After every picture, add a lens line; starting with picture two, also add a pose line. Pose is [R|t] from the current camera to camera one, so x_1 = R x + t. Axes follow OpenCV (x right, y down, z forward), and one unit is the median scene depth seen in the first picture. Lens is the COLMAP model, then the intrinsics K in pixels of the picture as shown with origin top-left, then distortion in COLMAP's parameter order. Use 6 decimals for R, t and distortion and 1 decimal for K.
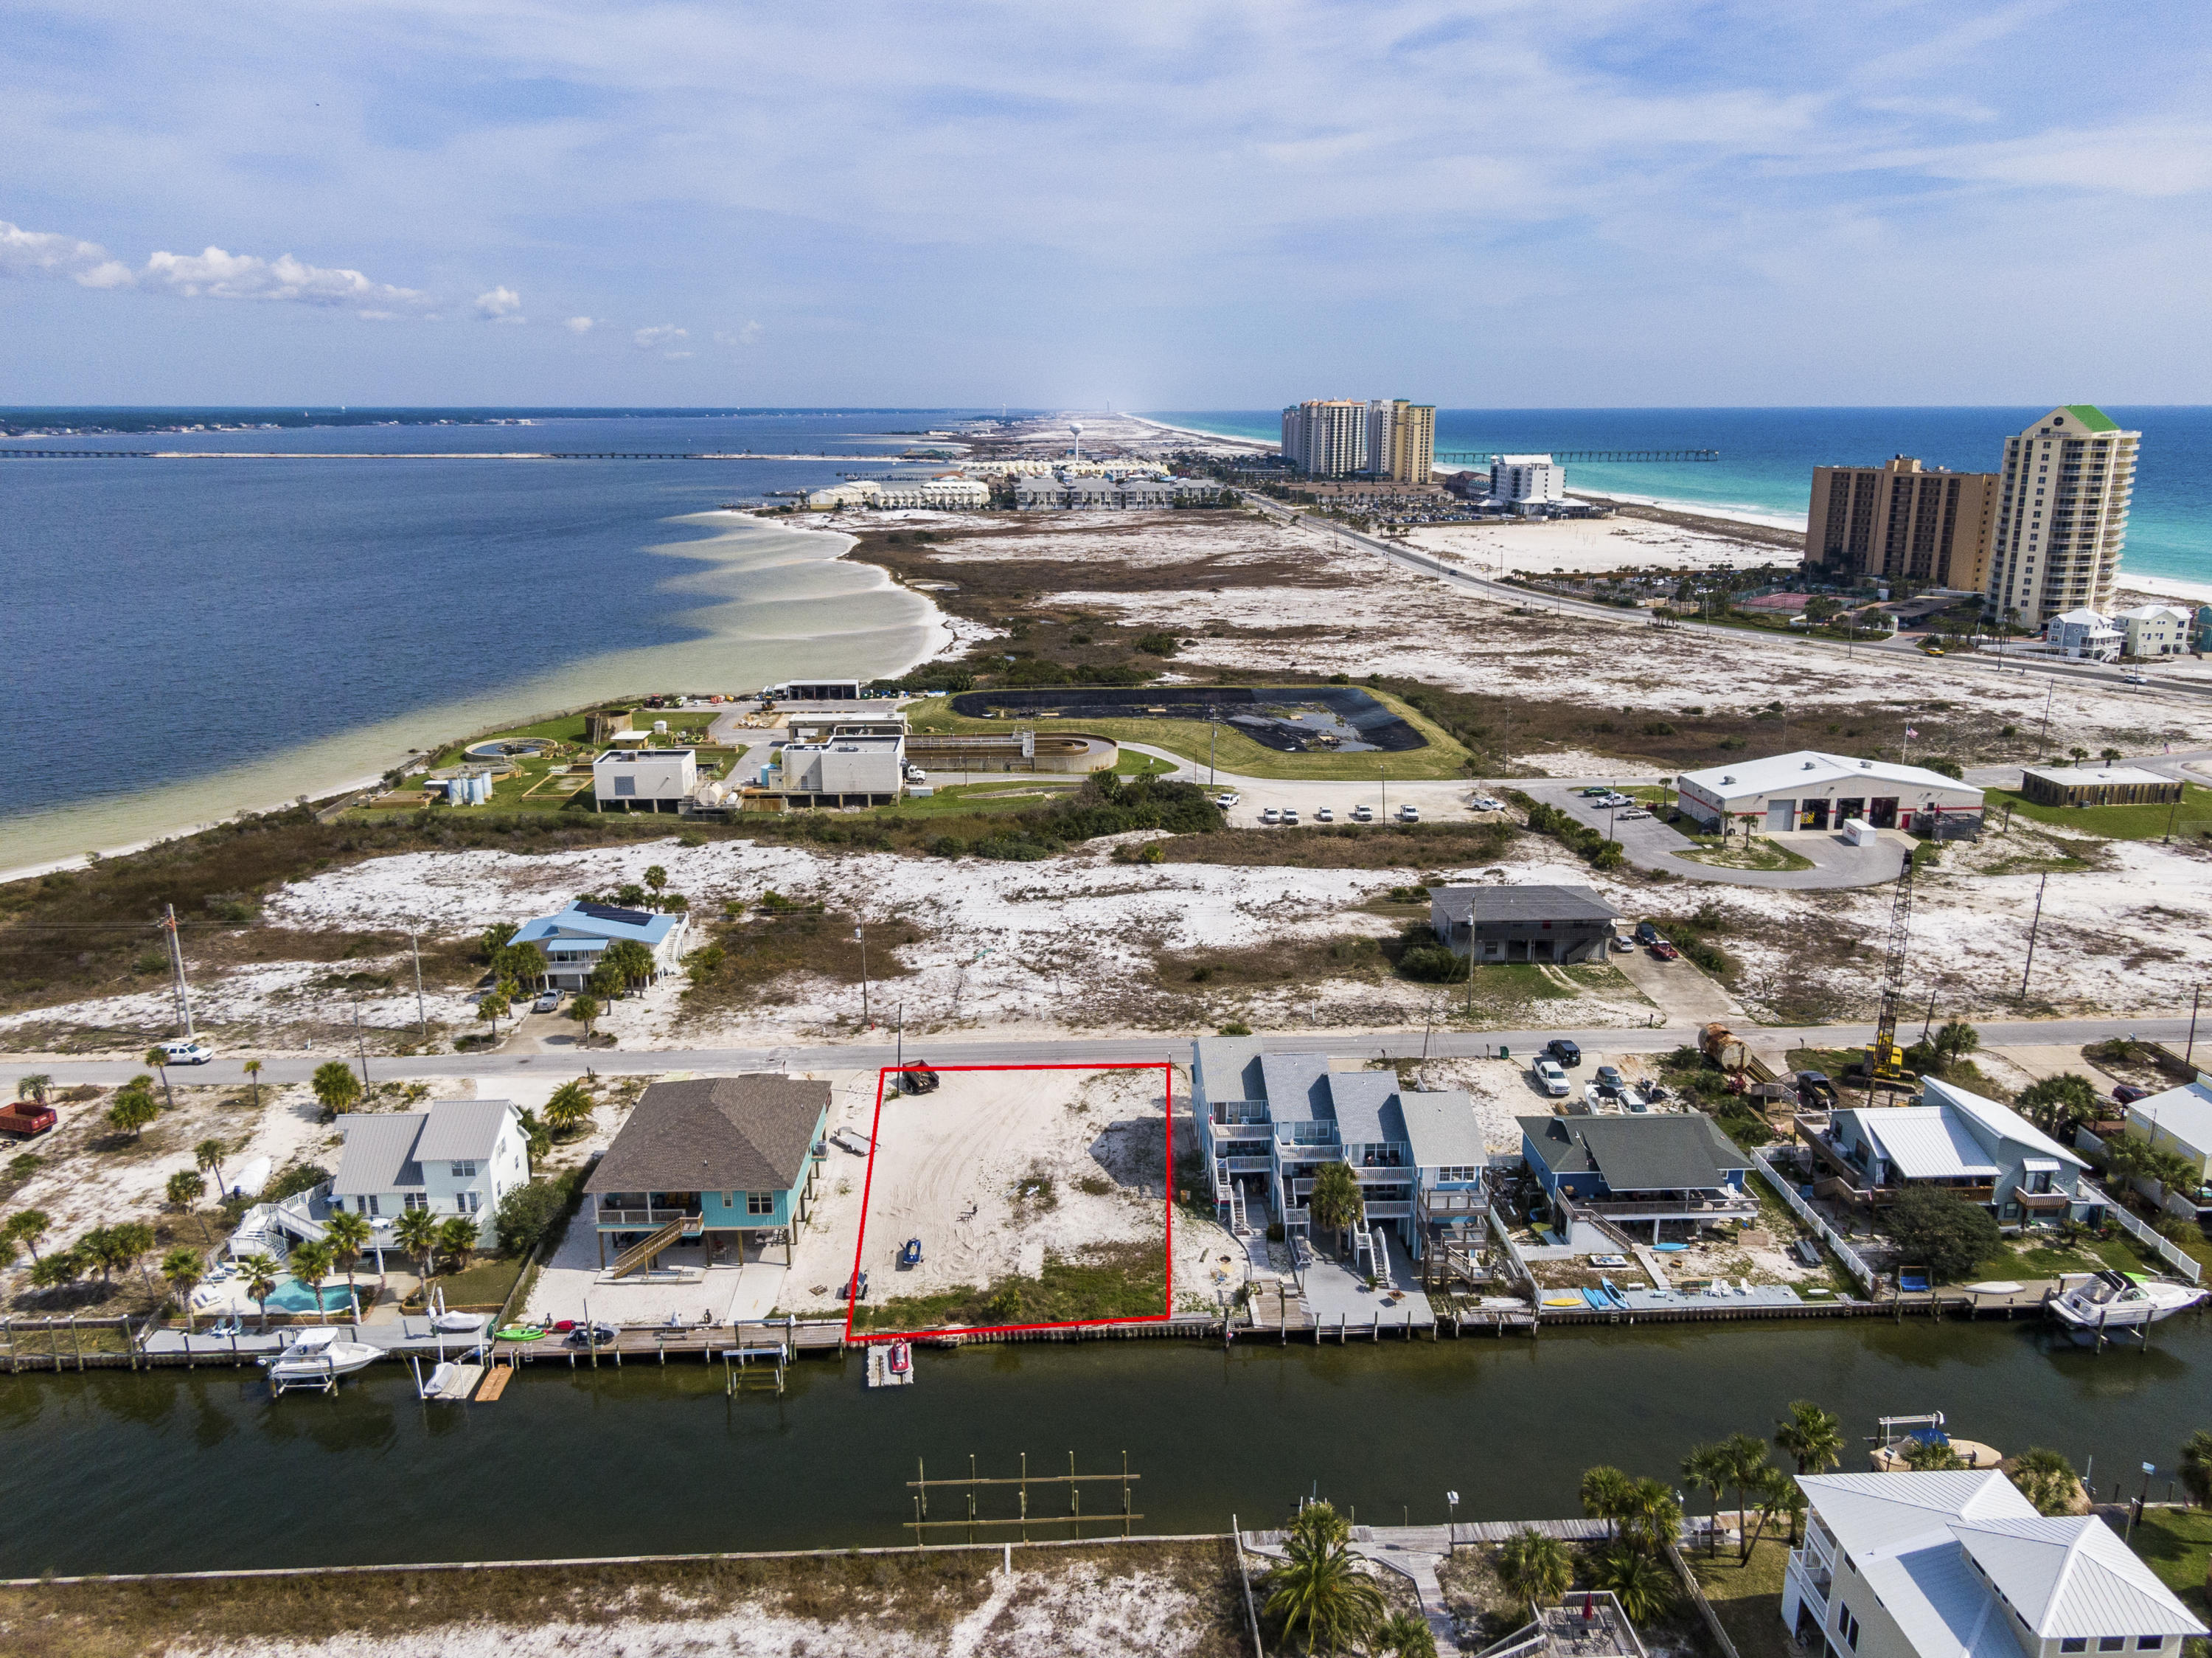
lens RADIAL K [[1586.5, 0, 1108.4], [0, 1586.5, 816.4], [0, 0, 1]] dist [0.052741, -0.078349]
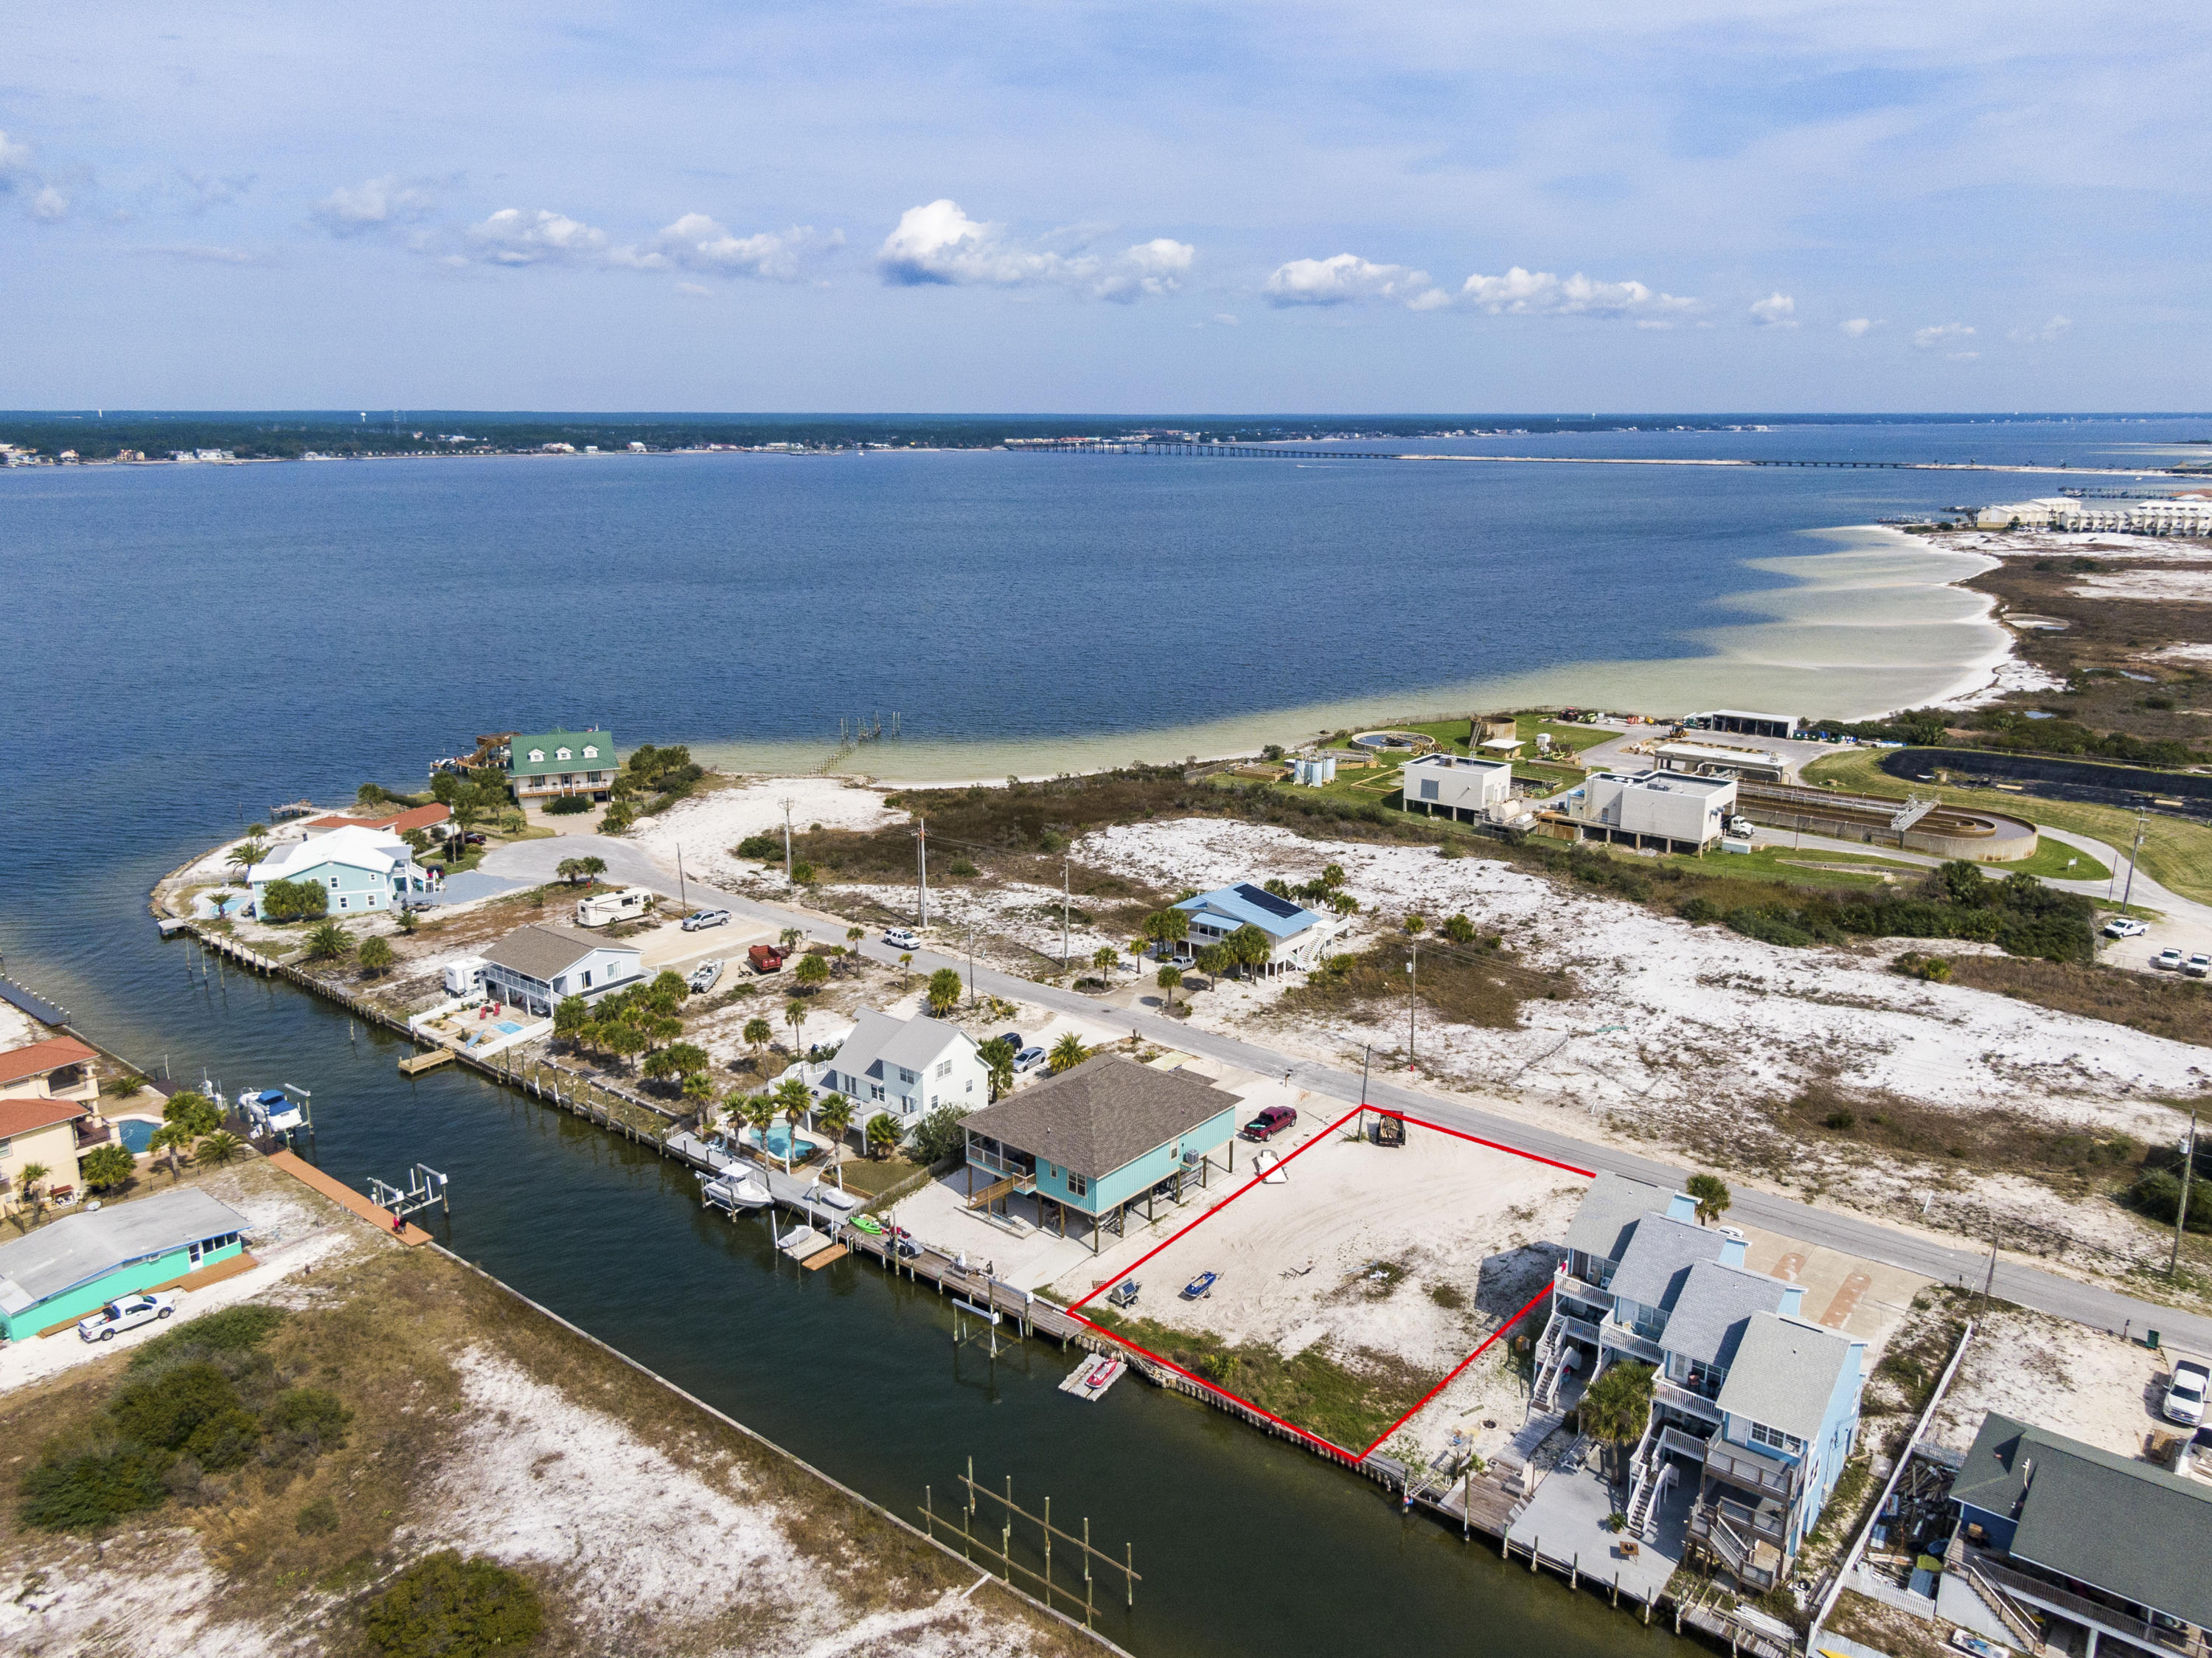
lens RADIAL K [[1586.5, 0, 1108.4], [0, 1586.5, 816.4], [0, 0, 1]] dist [0.052741, -0.078349]
pose [[0.747097, 0.163191, -0.644371, 0.221750], [-0.165518, 0.984533, 0.057434, -0.029495], [0.643777, 0.063747, 0.762553, 0.107346]]
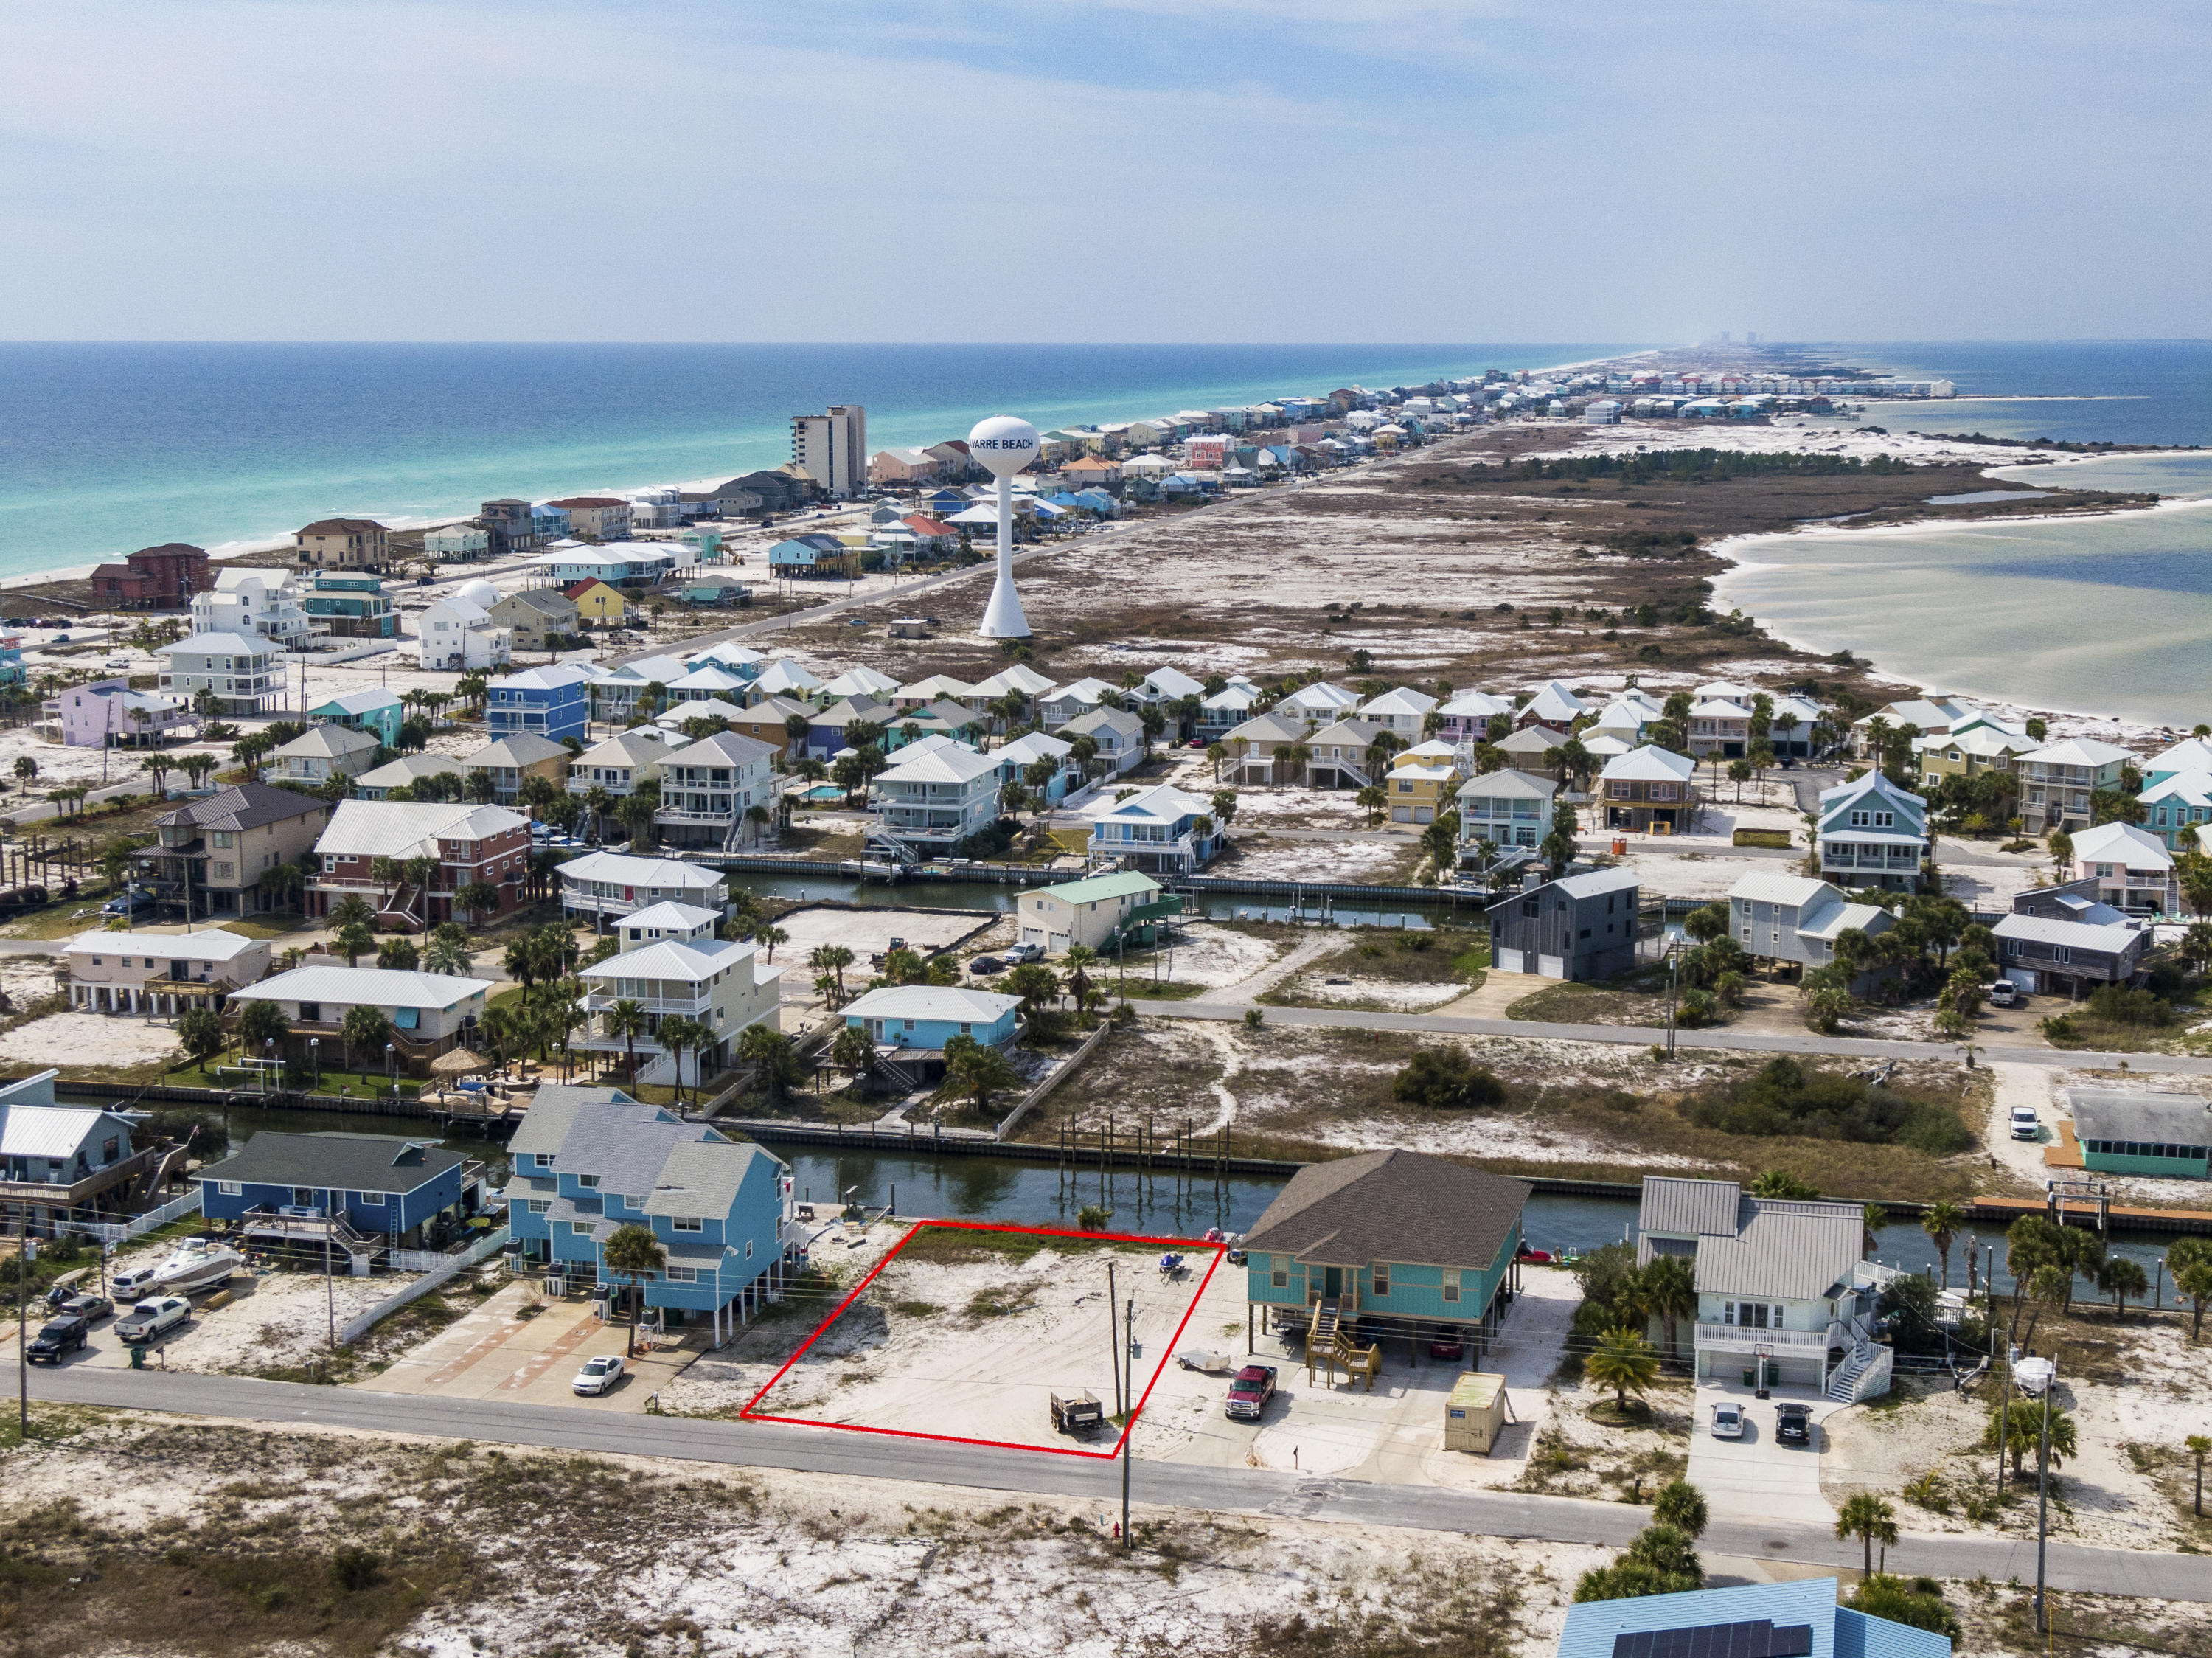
lens RADIAL K [[3134.6, 0, 1104.6], [0, 3134.6, 723.6], [0, 0, 1]] dist [0.066126, -0.240783]
pose [[-0.958540, -0.033798, 0.282948, -0.301357], [0.071774, 0.932293, 0.354512, -0.328809], [-0.275772, 0.360122, -0.891214, 1.300380]]
